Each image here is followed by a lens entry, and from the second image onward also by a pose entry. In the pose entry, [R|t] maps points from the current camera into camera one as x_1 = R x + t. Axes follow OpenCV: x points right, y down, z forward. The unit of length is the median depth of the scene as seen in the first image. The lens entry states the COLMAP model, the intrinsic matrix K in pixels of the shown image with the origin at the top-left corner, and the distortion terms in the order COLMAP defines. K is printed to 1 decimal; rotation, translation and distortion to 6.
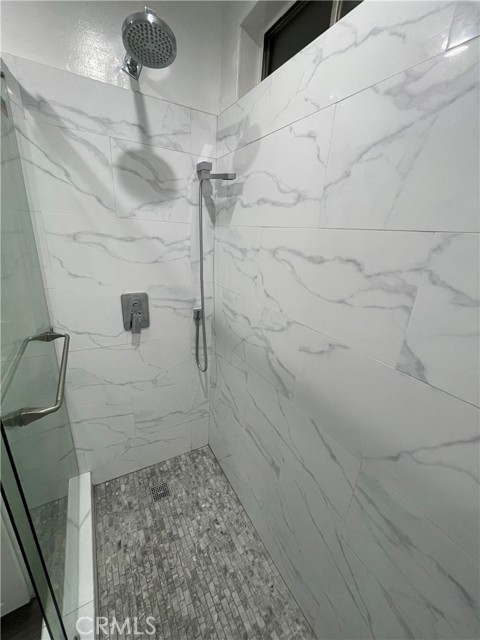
lens RADIAL K [[260.3, 0, 242.9], [0, 260.3, 320.3], [0, 0, 1]] dist [-0.000960, -0.000318]
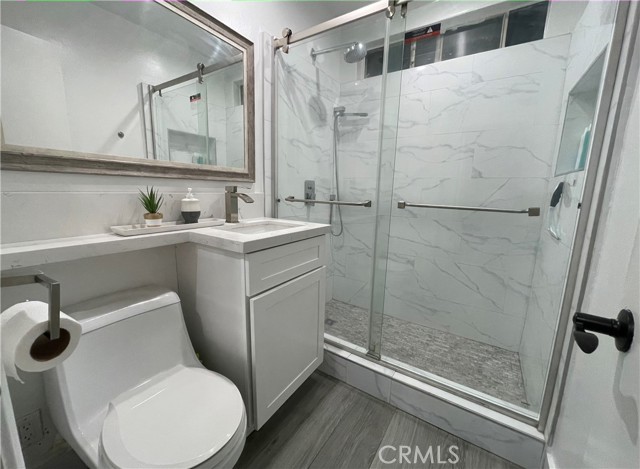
lens RADIAL K [[264.8, 0, 318.3], [0, 264.8, 234.2], [0, 0, 1]] dist [0.000209, 0.000020]
pose [[0.890331, -0.115536, 0.440411, -1.348585], [0.176437, 0.979240, -0.099791, 0.462957], [-0.419739, 0.166552, 0.892233, -0.477954]]
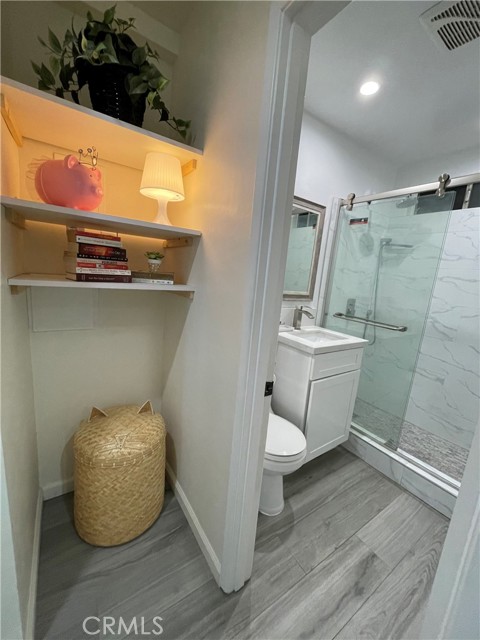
lens RADIAL K [[259.1, 0, 240.0], [0, 259.1, 320.0], [0, 0, 1]] dist [-0.000770, 0.000458]
pose [[0.996093, 0.013635, 0.087246, -1.729073], [-0.000679, 0.989161, -0.146832, 0.417078], [-0.088302, 0.146199, 0.985306, -1.007163]]
